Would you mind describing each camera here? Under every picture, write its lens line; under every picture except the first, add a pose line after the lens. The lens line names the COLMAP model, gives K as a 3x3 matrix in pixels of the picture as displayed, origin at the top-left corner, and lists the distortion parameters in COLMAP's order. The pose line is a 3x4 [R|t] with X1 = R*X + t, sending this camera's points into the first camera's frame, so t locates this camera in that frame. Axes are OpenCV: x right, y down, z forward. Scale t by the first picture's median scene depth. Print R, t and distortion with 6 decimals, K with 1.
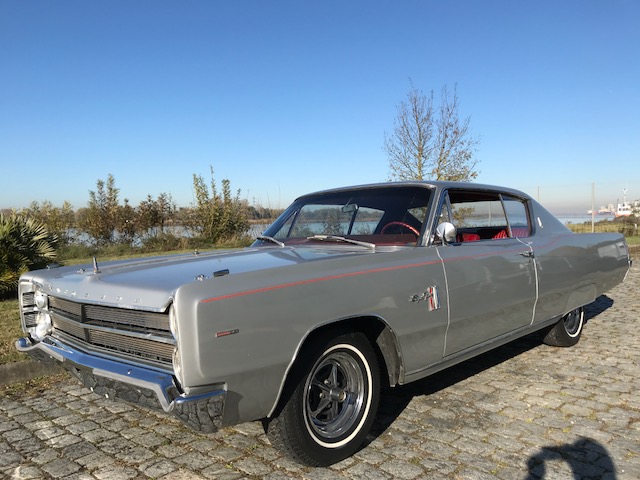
lens RADIAL K [[522.2, 0, 320.0], [0, 522.2, 240.0], [0, 0, 1]] dist [0.005622, 0.010266]
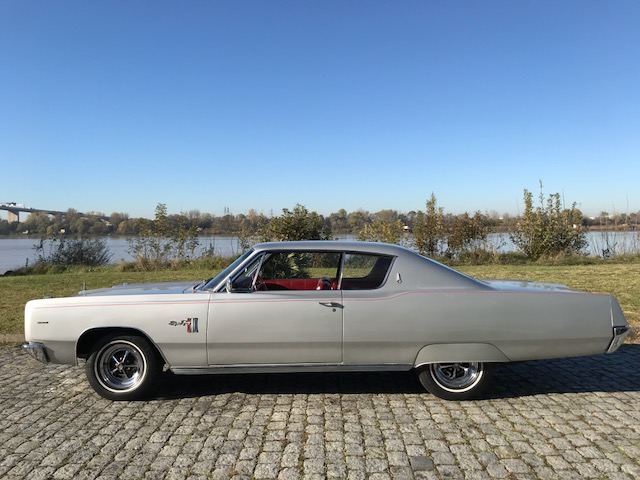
lens RADIAL K [[522.2, 0, 320.0], [0, 522.2, 240.0], [0, 0, 1]] dist [0.005622, 0.010266]
pose [[0.686495, 0.024820, -0.726711, 1.525166], [-0.029501, 0.999545, 0.006270, -0.157737], [0.726536, 0.017134, 0.686914, 0.171535]]
